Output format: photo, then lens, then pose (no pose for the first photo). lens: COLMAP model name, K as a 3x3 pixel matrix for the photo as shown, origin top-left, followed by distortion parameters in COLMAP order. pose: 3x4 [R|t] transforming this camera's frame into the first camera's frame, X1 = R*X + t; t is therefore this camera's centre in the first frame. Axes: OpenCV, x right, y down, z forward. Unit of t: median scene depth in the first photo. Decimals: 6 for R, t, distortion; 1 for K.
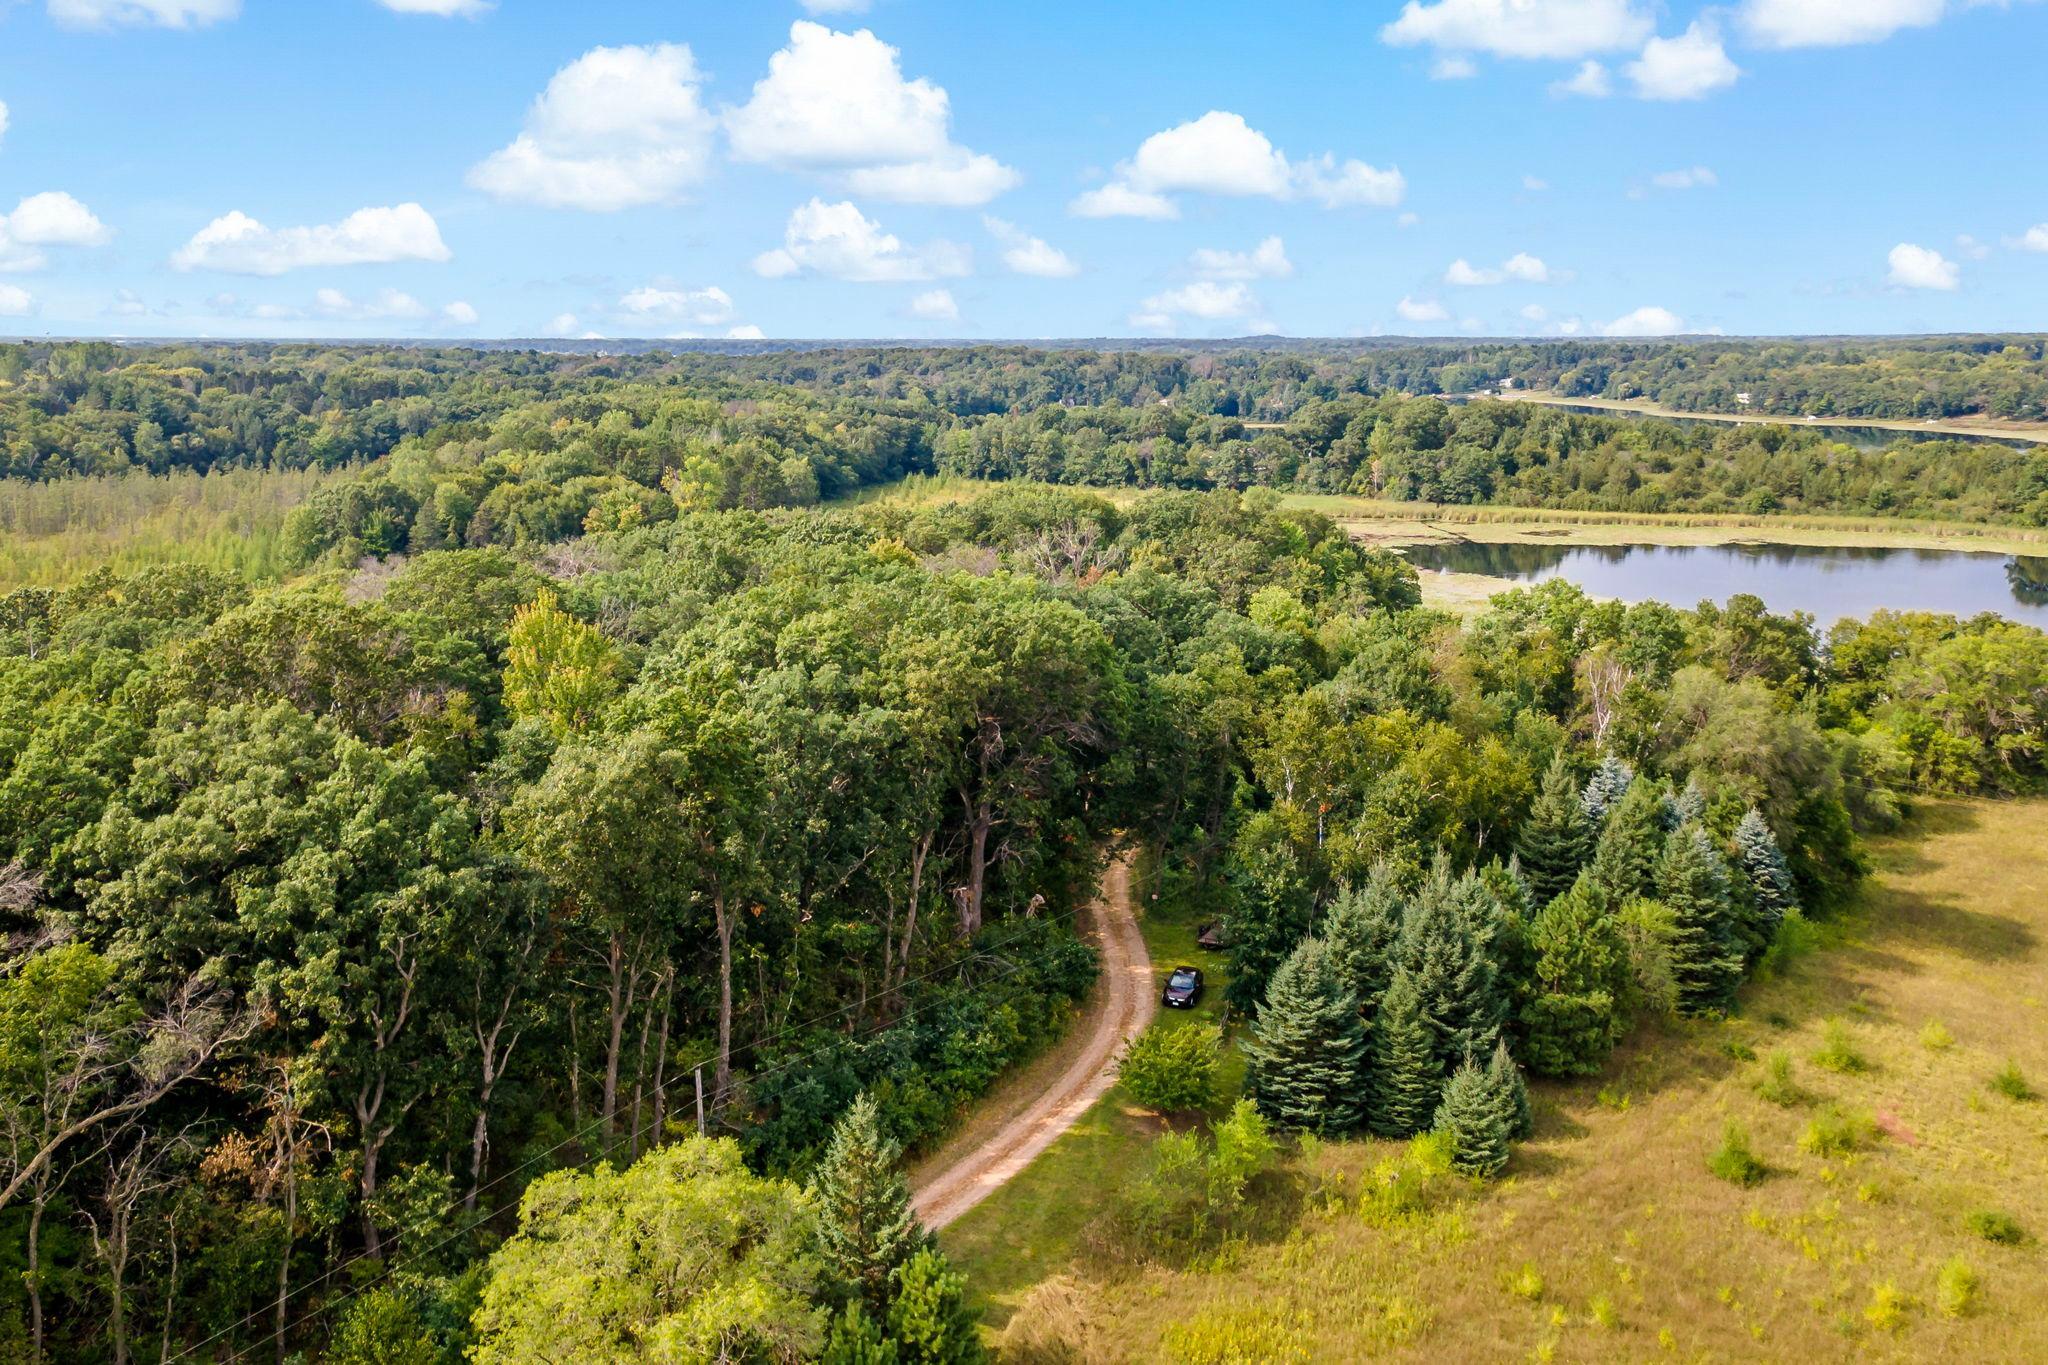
lens RADIAL K [[1942.1, 0, 981.5], [0, 1942.1, 679.3], [0, 0, 1]] dist [0.033997, 0.010914]
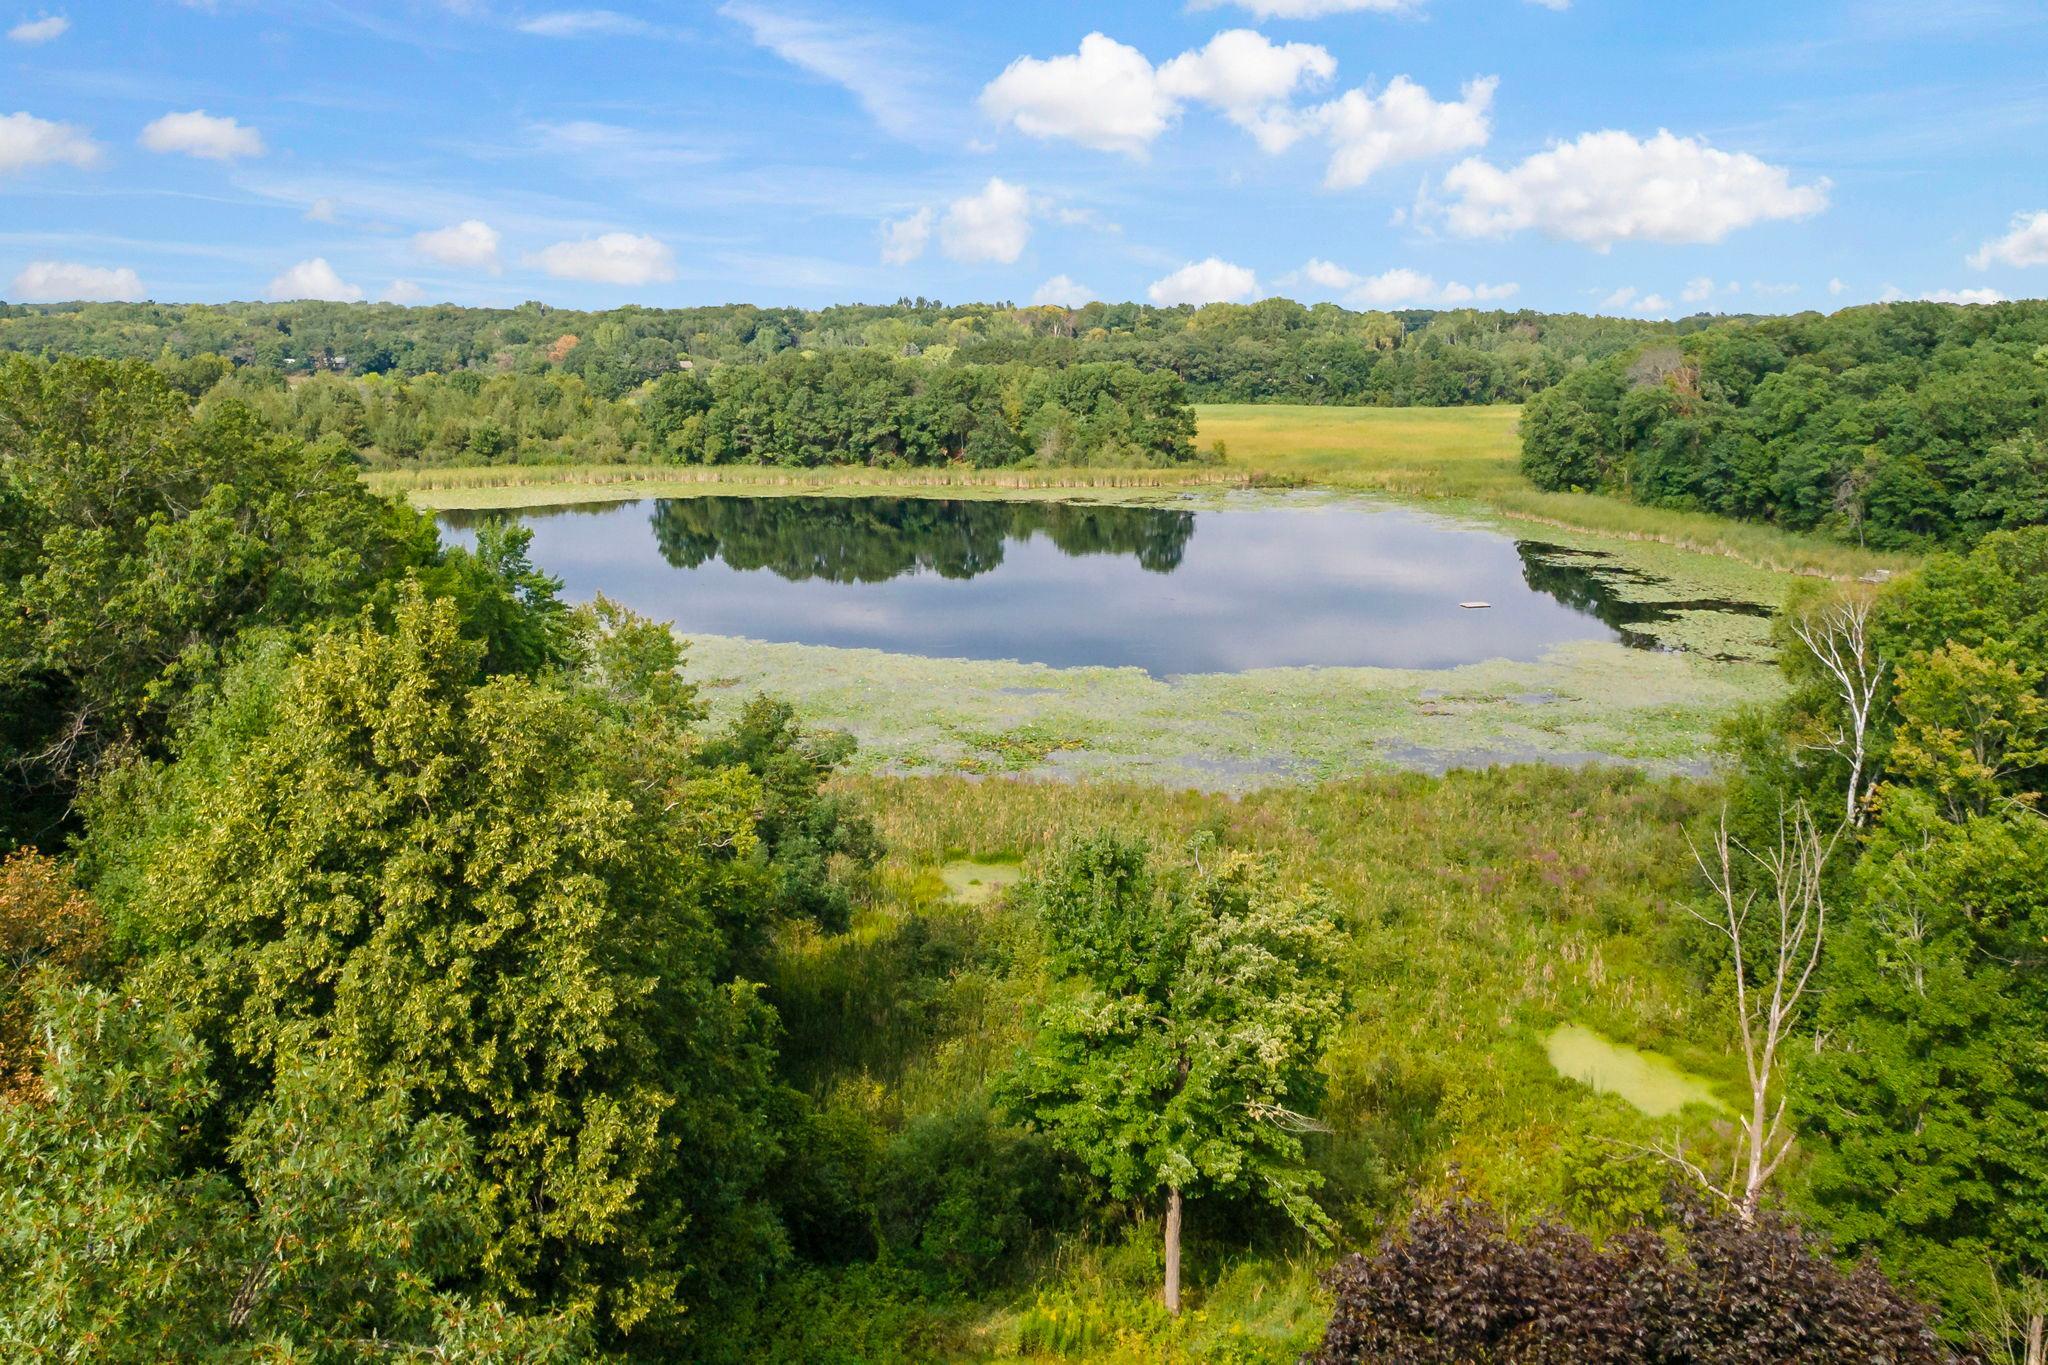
lens RADIAL K [[1668.0, 0, 1080.0], [0, 1668.0, 754.7], [0, 0, 1]] dist [0.042706, -0.000453]
pose [[0.481387, -0.205530, 0.852070, -0.000857], [0.148251, 0.977205, 0.151958, -0.035121], [-0.863880, 0.053170, 0.500884, 0.434391]]
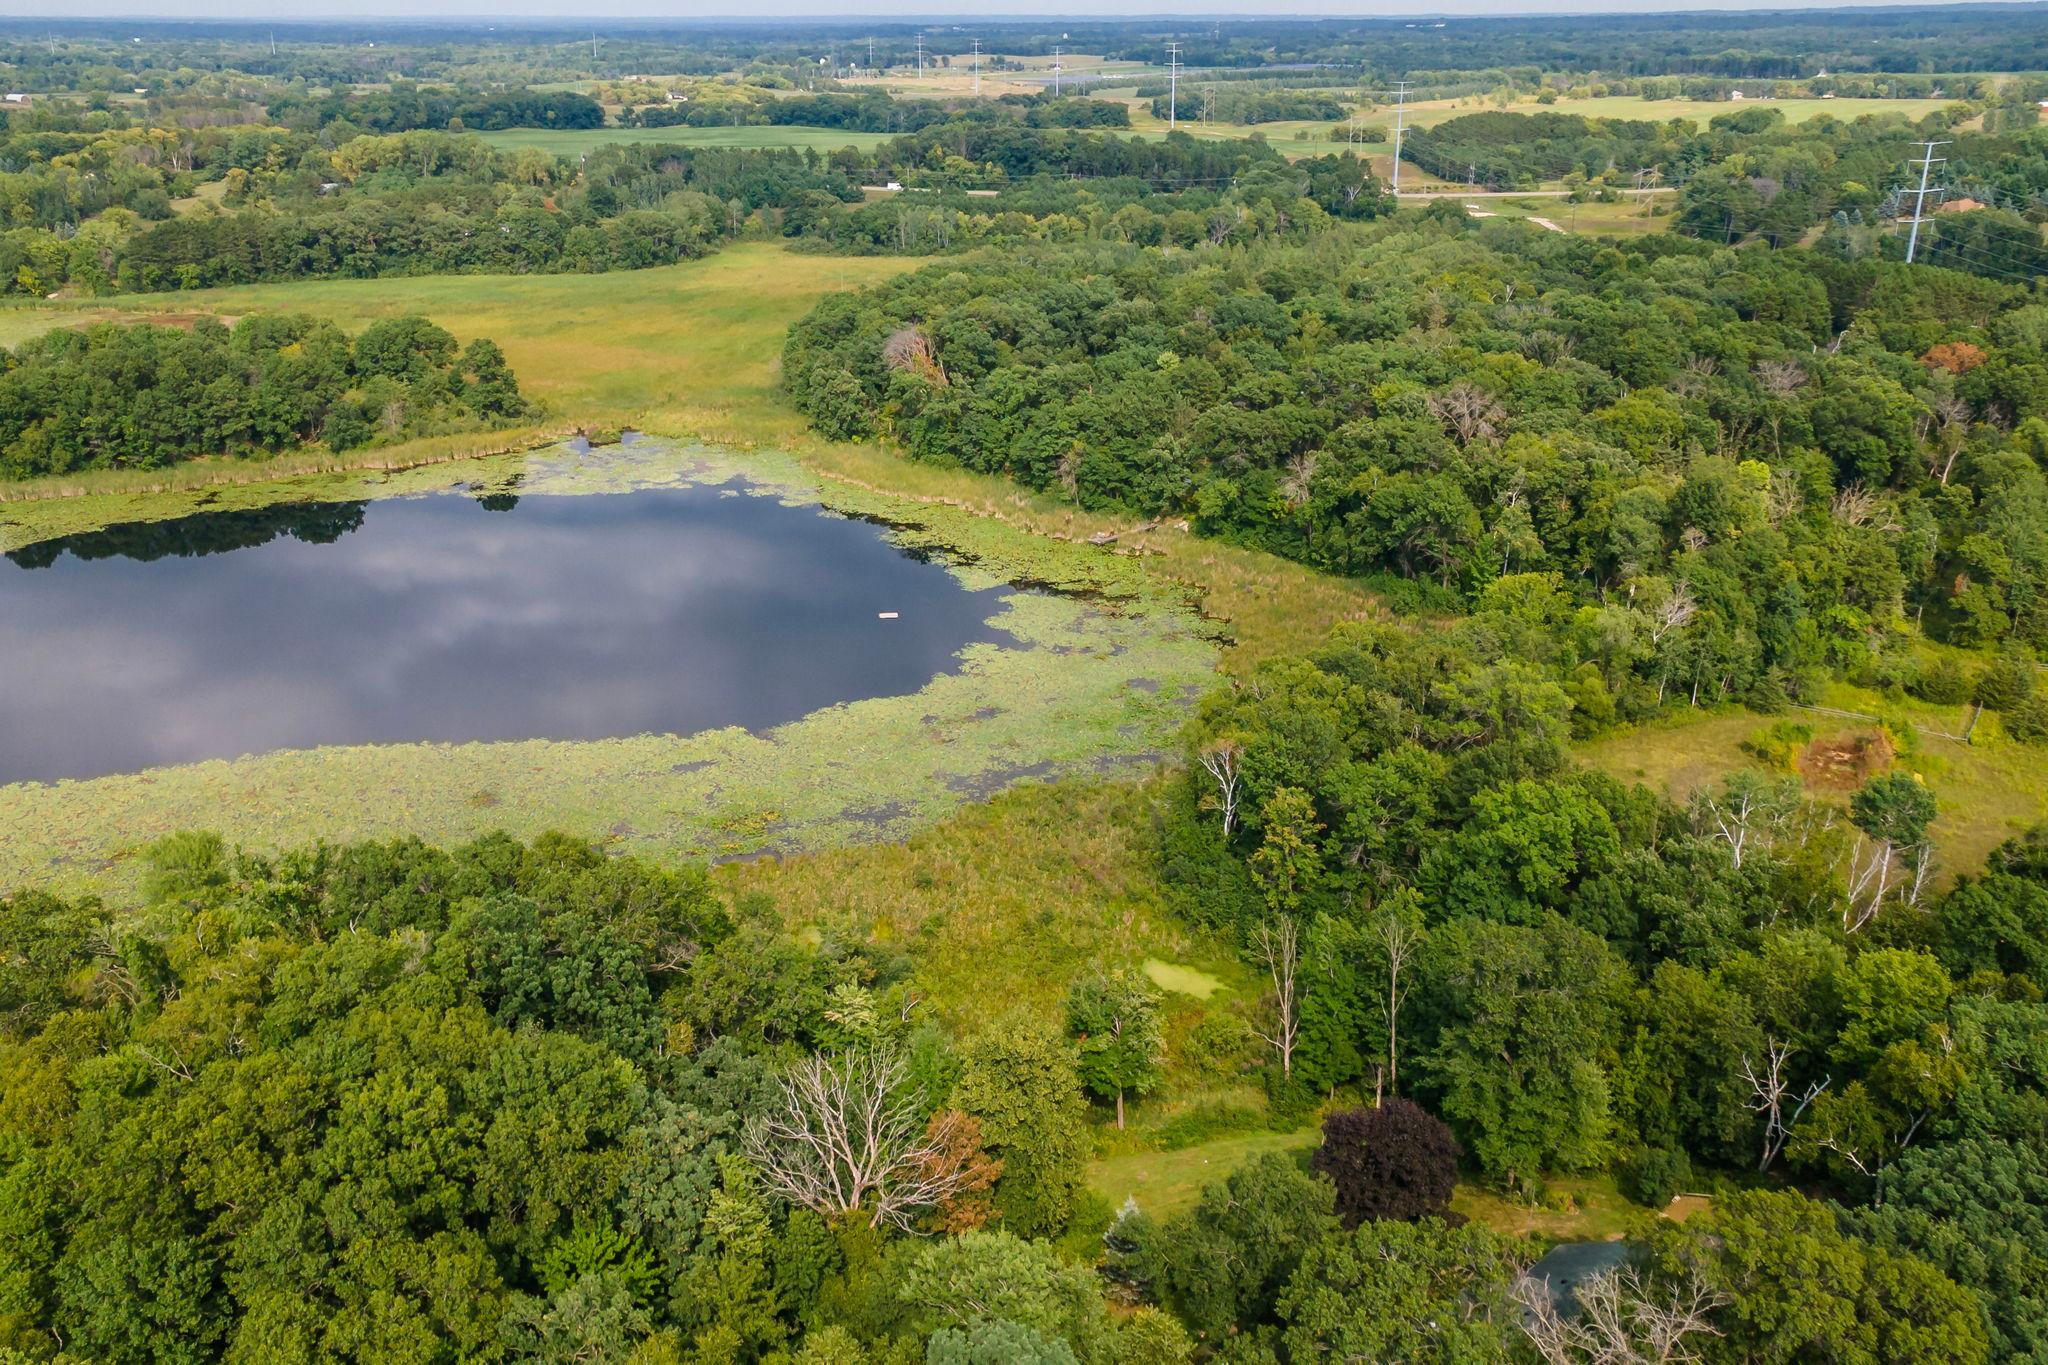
lens RADIAL K [[1762.3, 0, 1024.0], [0, 1762.3, 682.5], [0, 0, 1]] dist [0.003408, 0.063965]
pose [[-0.009729, -0.354649, 0.934949, -0.168877], [0.159793, 0.922426, 0.351562, -0.162483], [-0.987103, 0.152819, 0.047696, 0.471440]]
